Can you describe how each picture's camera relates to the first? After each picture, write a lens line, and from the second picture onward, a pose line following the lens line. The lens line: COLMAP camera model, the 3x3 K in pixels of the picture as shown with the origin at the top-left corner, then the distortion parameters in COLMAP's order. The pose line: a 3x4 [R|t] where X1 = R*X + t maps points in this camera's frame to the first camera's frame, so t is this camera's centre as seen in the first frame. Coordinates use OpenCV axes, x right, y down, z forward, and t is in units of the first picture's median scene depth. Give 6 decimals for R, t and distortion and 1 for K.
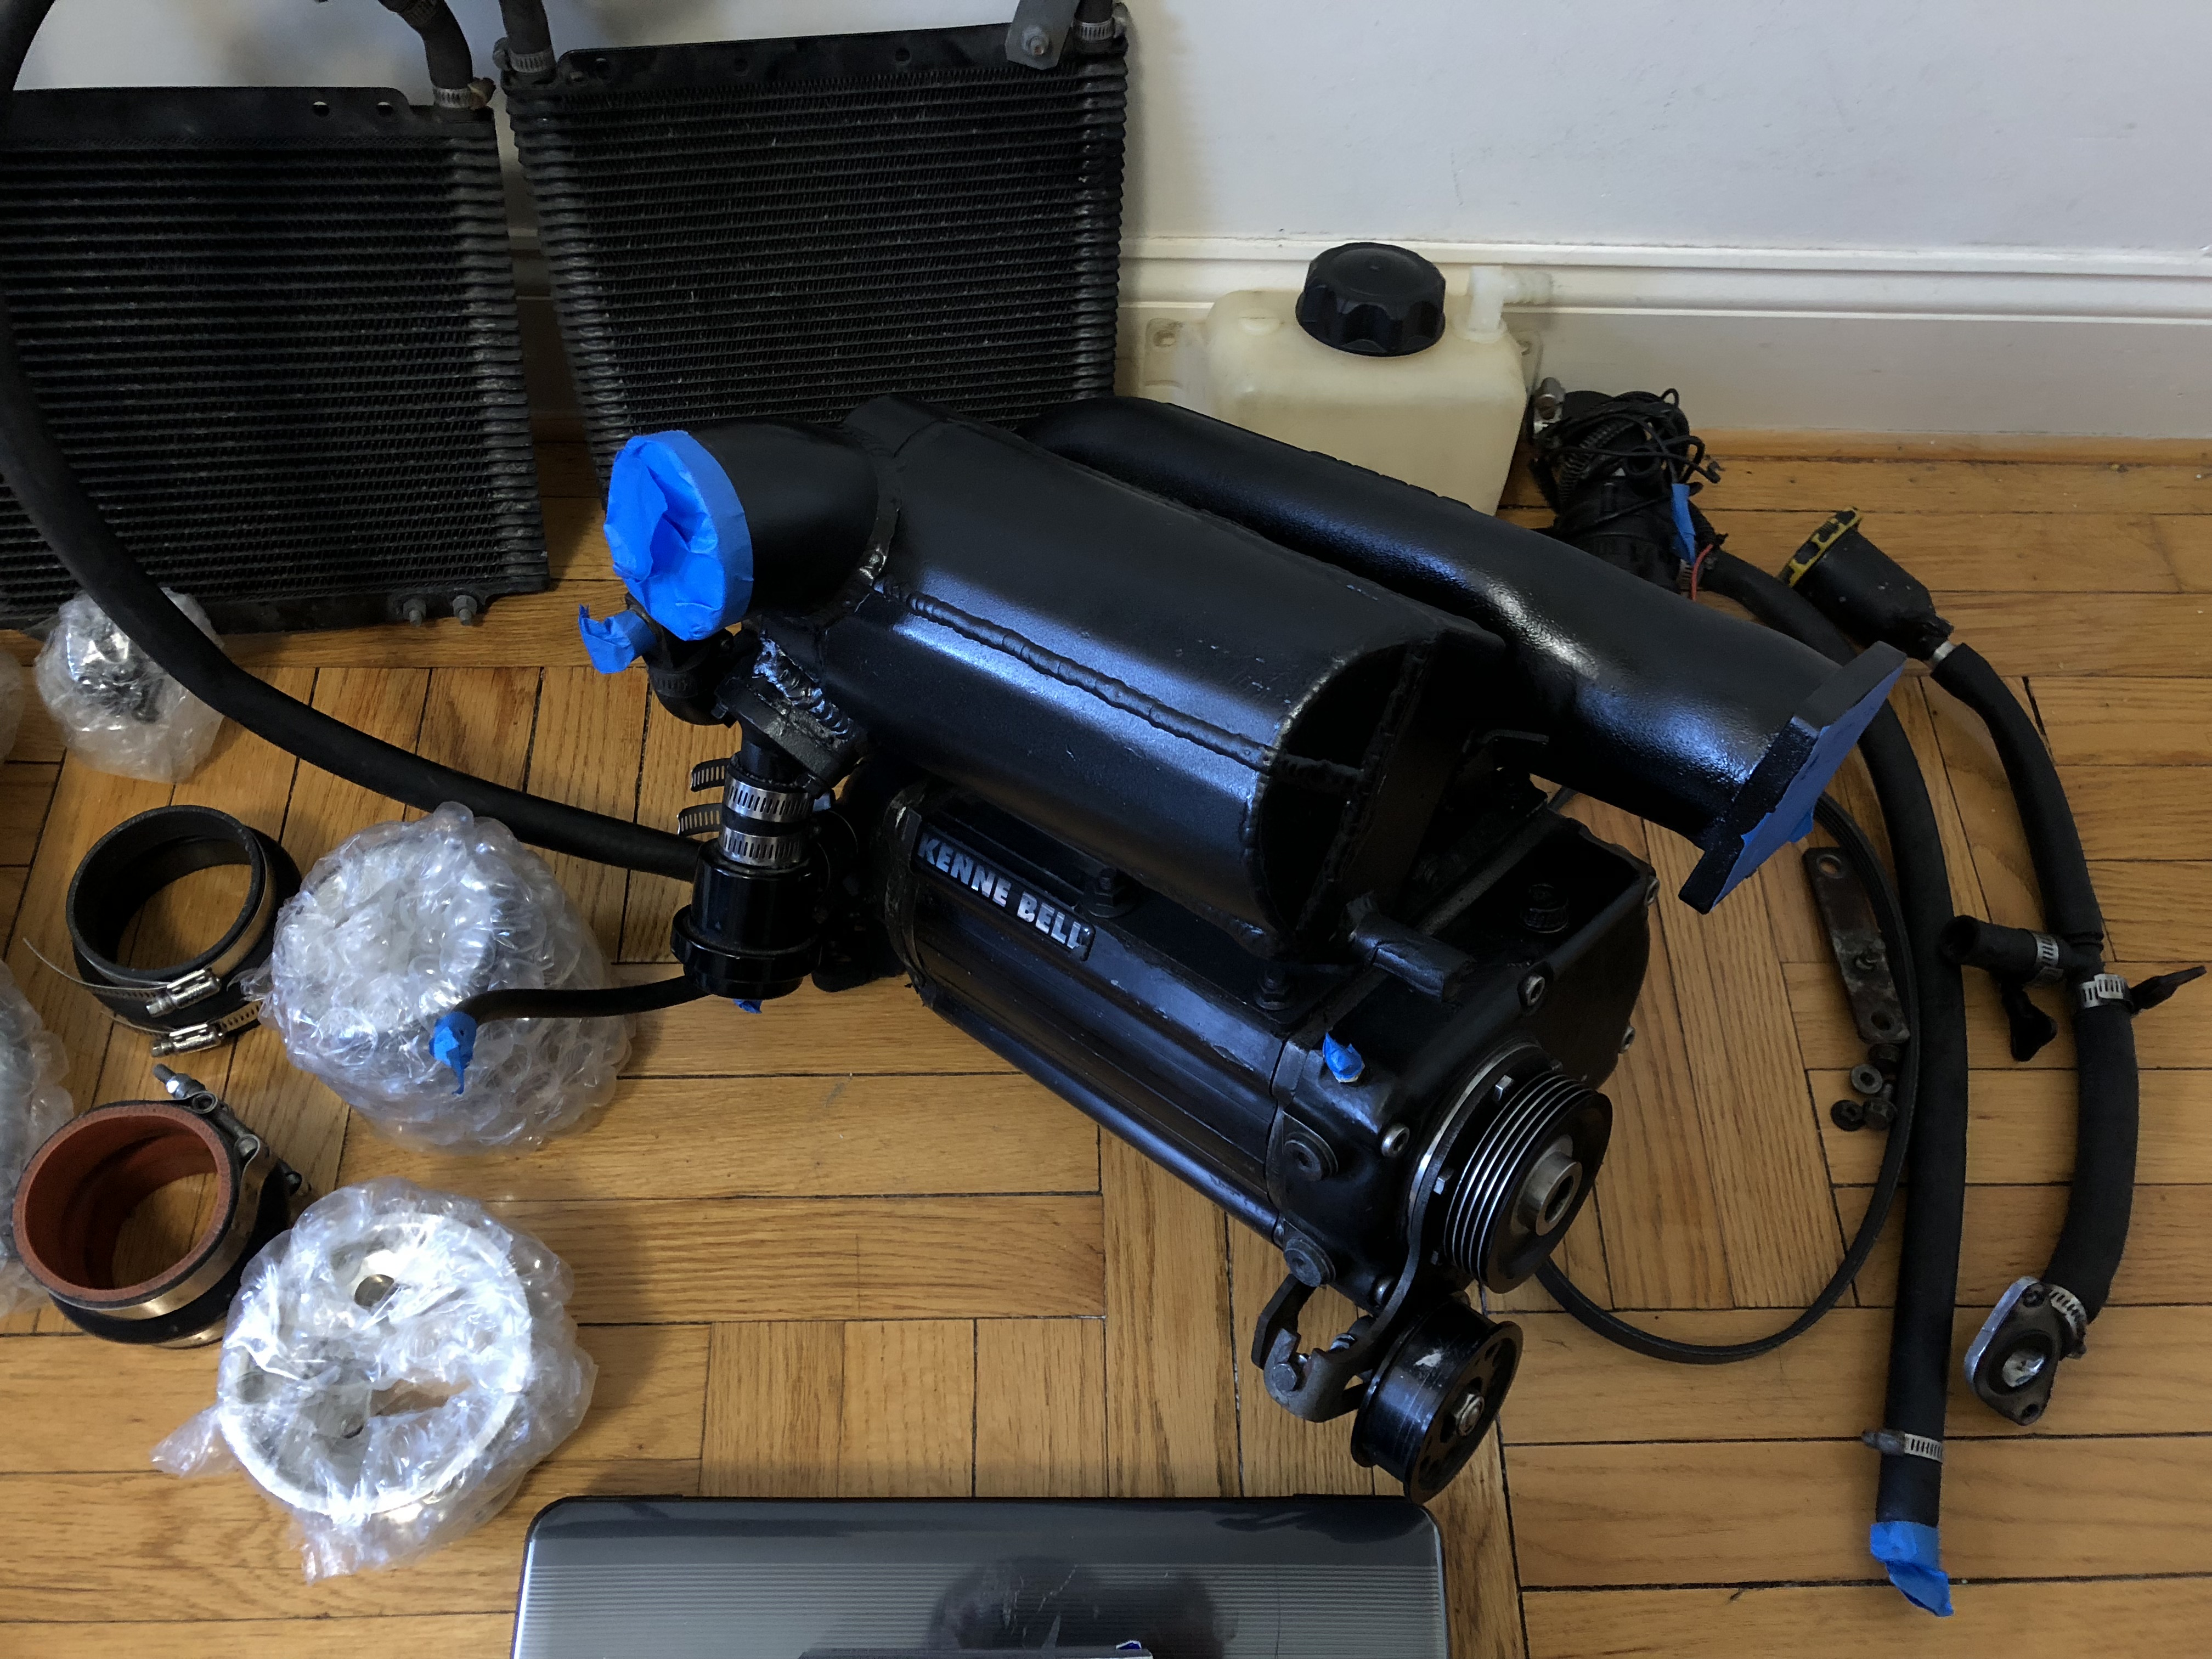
lens RADIAL K [[1794.7, 0, 1101.5], [0, 1794.7, 829.0], [0, 0, 1]] dist [0.007647, -0.004096]
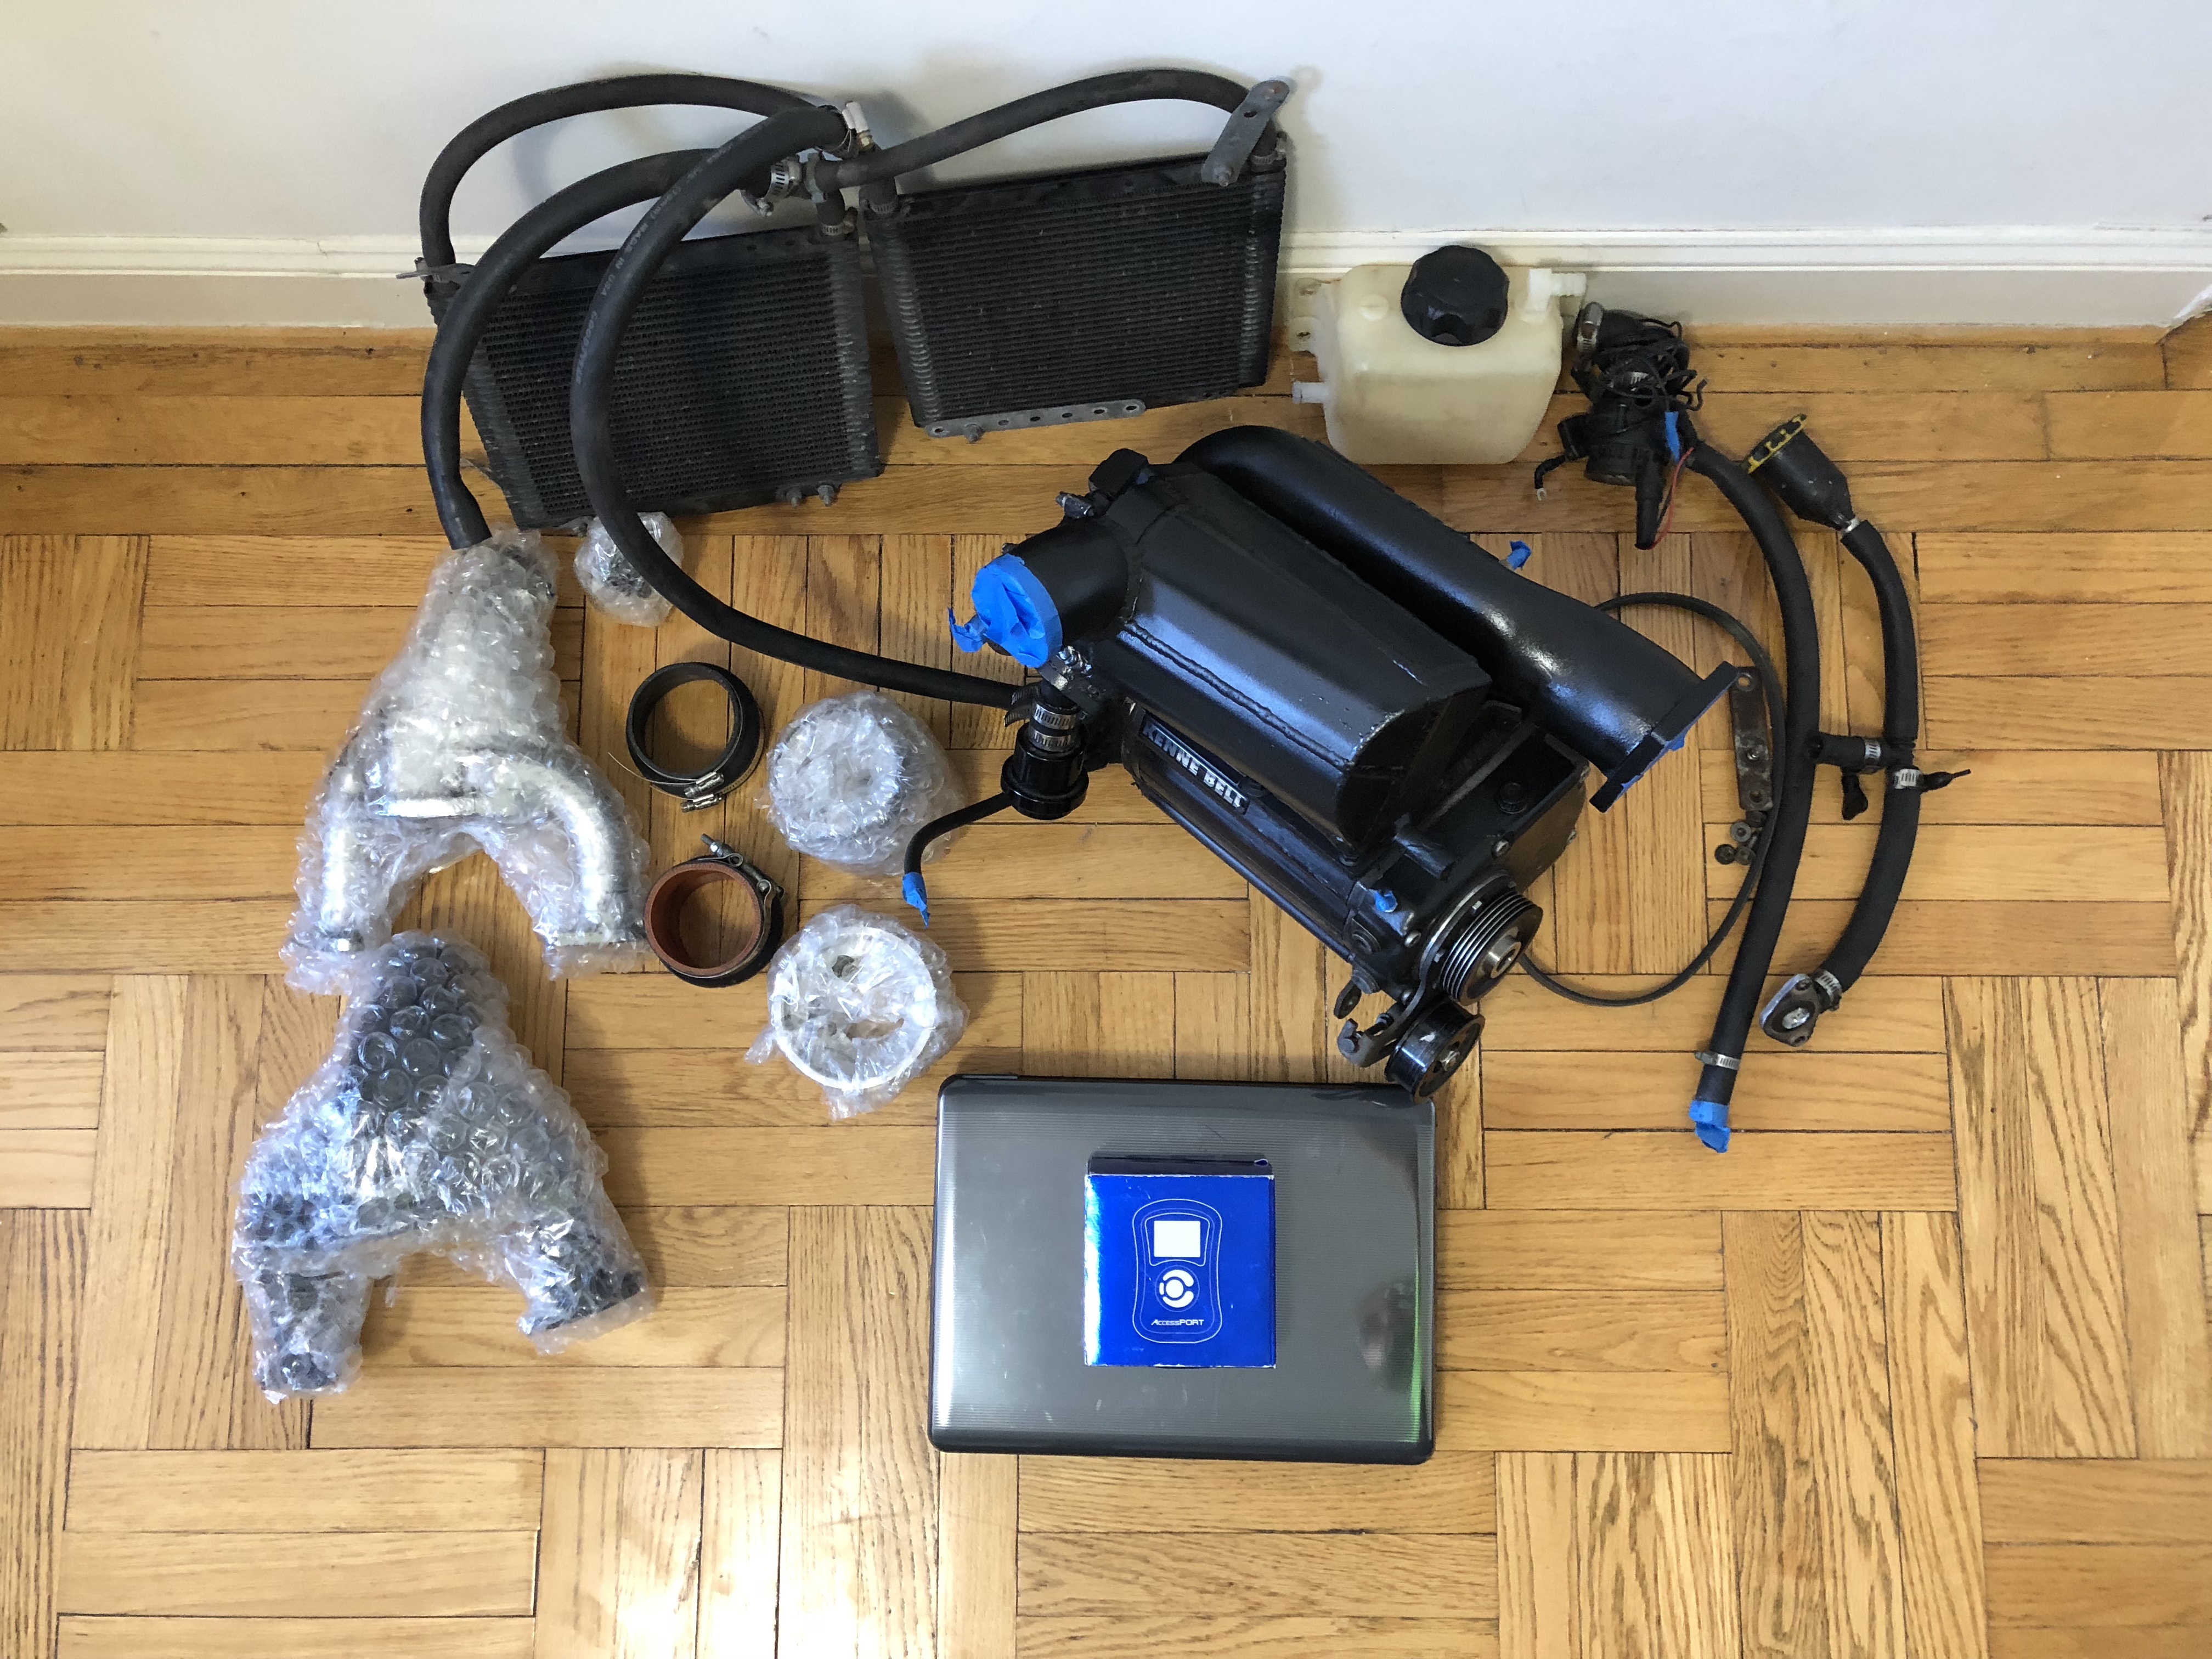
lens RADIAL K [[1794.7, 0, 1101.5], [0, 1794.7, 829.0], [0, 0, 1]] dist [0.007647, -0.004096]
pose [[0.997209, 0.018648, -0.072291, -0.019384], [0.007332, 0.939158, 0.343408, -0.443415], [0.074297, -0.342980, 0.936400, -0.557759]]
